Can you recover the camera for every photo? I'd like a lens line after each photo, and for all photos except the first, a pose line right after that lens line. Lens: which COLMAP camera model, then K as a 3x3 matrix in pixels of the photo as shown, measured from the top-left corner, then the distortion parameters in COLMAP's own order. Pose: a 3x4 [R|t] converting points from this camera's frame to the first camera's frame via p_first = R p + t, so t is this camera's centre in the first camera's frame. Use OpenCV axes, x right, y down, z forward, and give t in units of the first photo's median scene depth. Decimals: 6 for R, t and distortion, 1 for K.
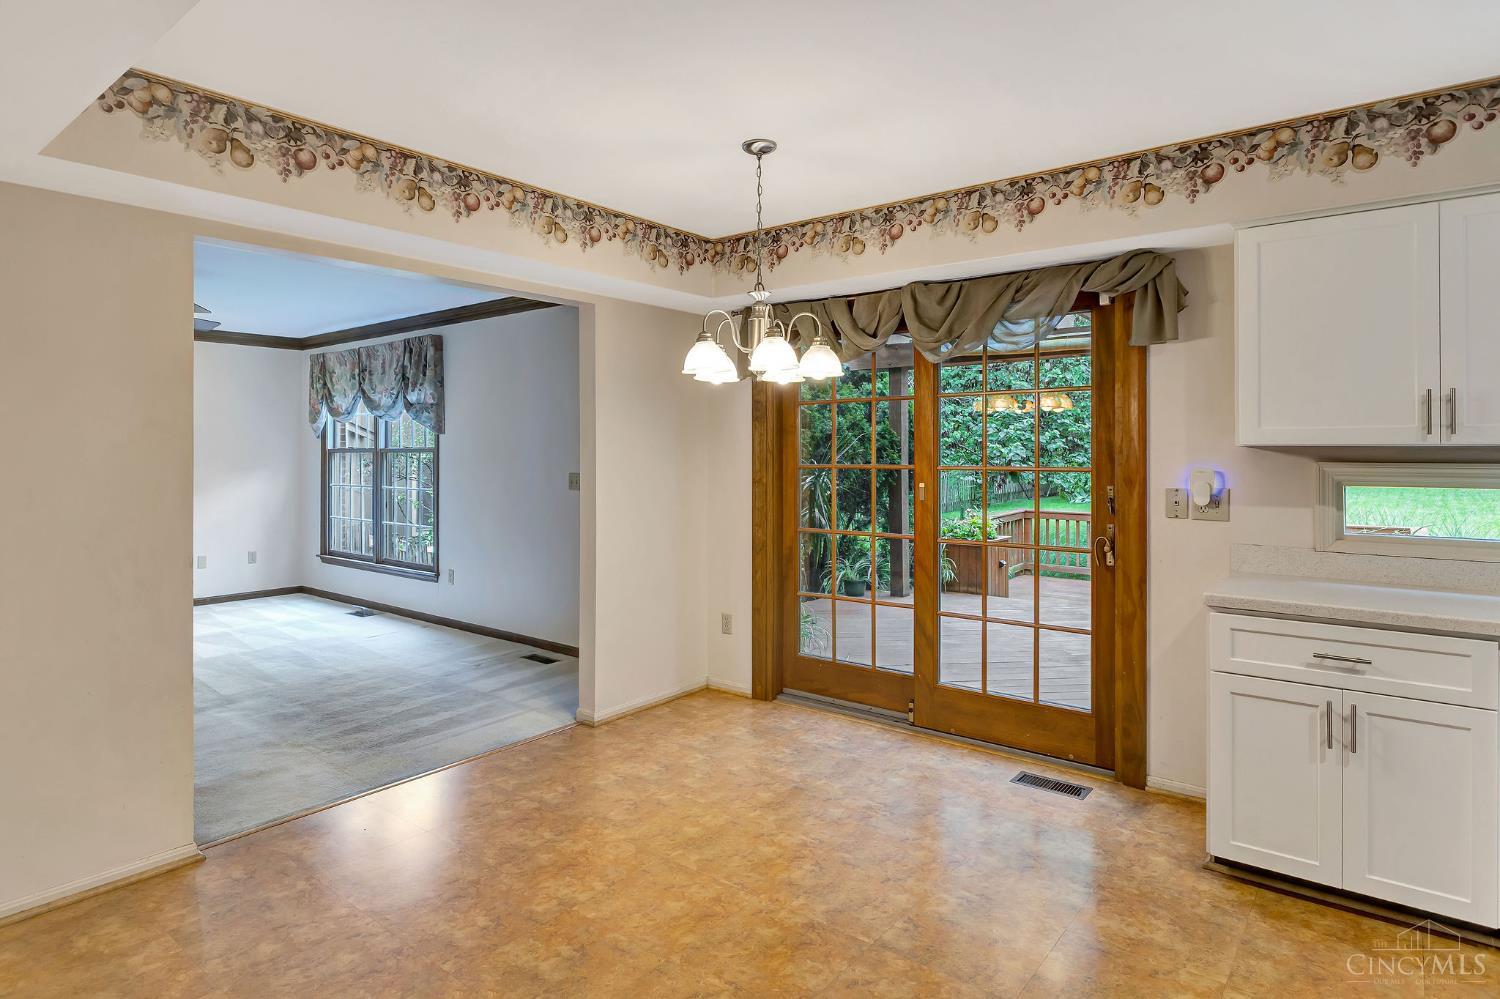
lens RADIAL K [[824.3, 0, 749.4], [0, 824.3, 448.8], [0, 0, 1]] dist [-0.005843, -0.002383]
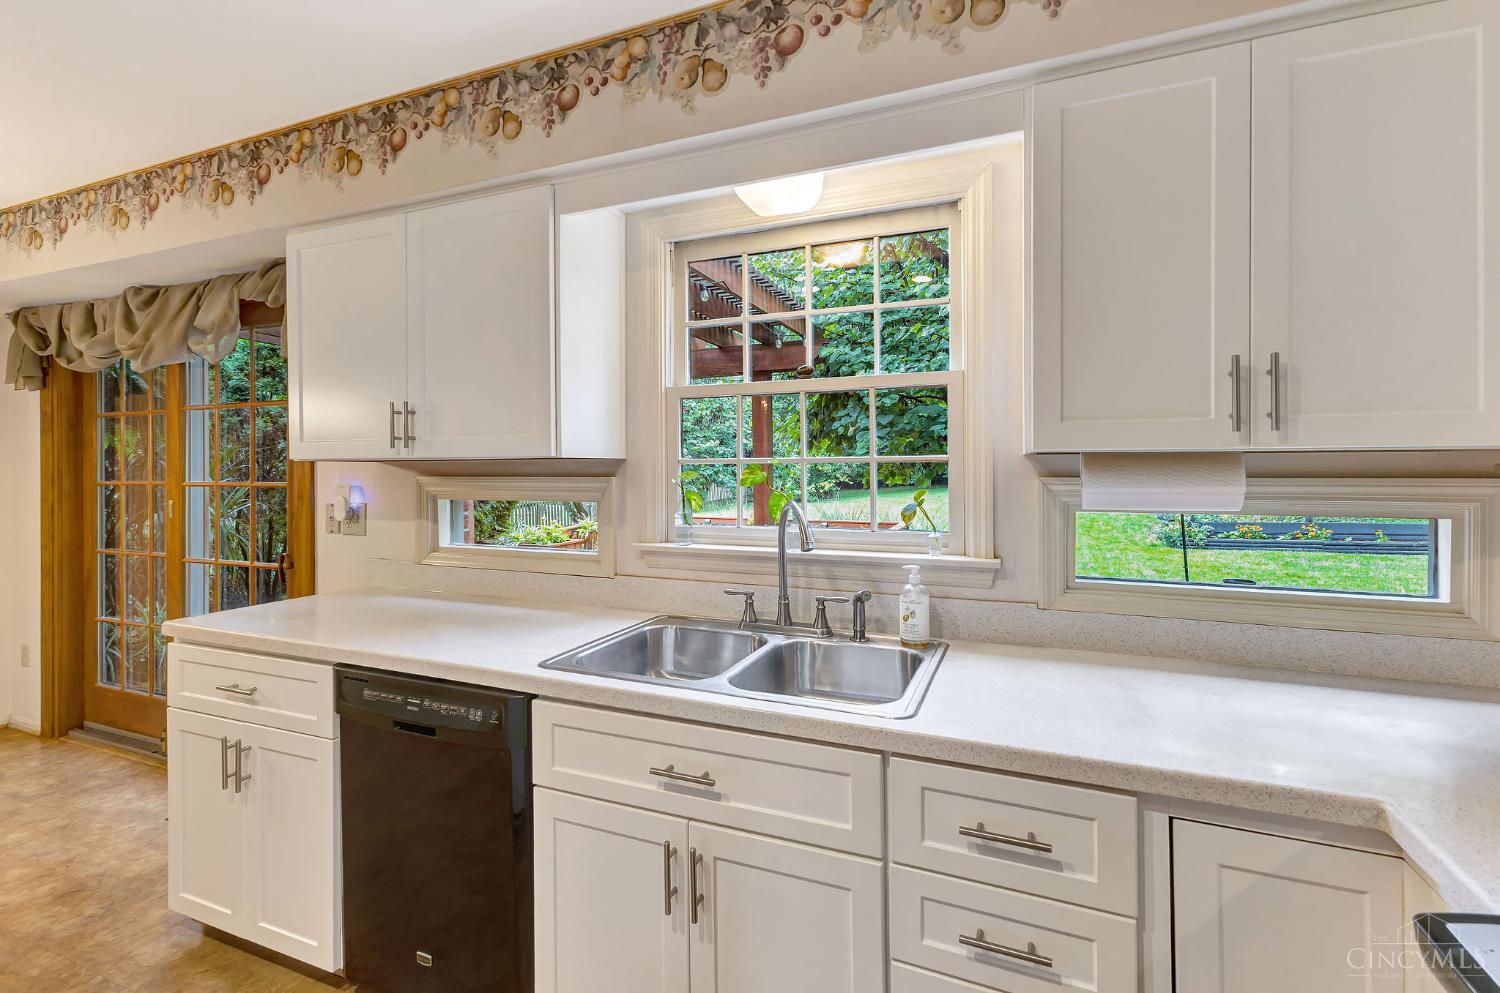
lens RADIAL K [[671.8, 0, 761.0], [0, 671.8, 465.8], [0, 0, 1]] dist [0.002937, 0.000538]
pose [[0.959538, -0.003668, 0.281554, 0.849732], [0.002473, 0.999986, 0.004599, 0.000998], [-0.281567, -0.003717, 0.959534, 0.083108]]
